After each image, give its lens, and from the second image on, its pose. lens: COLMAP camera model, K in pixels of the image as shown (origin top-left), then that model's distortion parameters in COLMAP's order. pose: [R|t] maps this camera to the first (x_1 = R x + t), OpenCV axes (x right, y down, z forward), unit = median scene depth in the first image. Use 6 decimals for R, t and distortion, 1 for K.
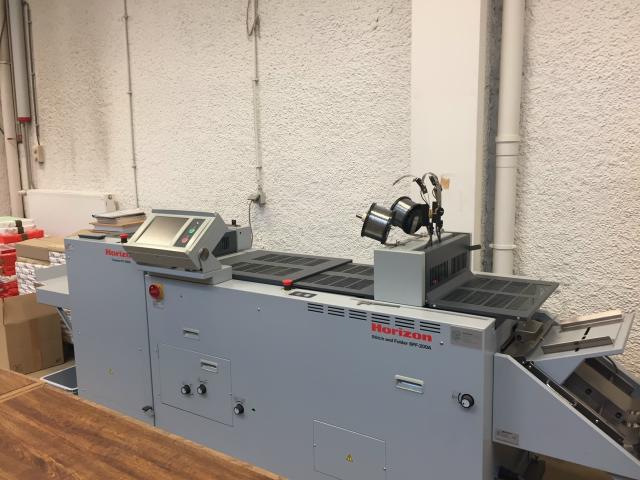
lens RADIAL K [[538.6, 0, 319.7], [0, 538.6, 239.5], [0, 0, 1]] dist [0.004749, -0.013239]
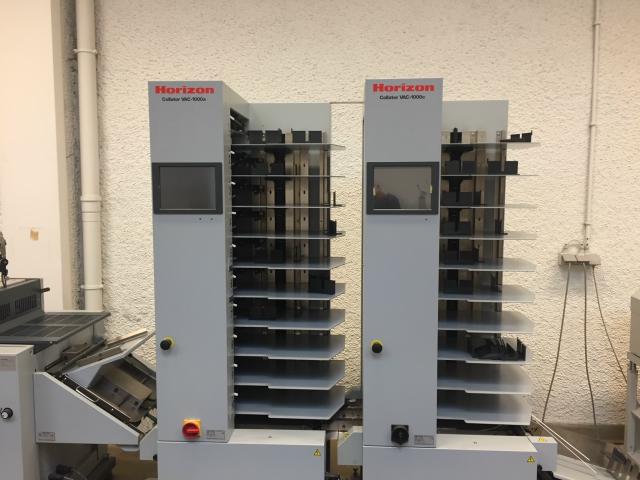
lens RADIAL K [[538.6, 0, 320.5], [0, 538.6, 239.8], [0, 0, 1]] dist [0.004749, -0.013239]
pose [[0.854249, -0.020924, 0.519443, 0.201417], [0.056848, 0.996958, -0.053329, 0.002193], [-0.516747, 0.075085, 0.852839, -0.387670]]
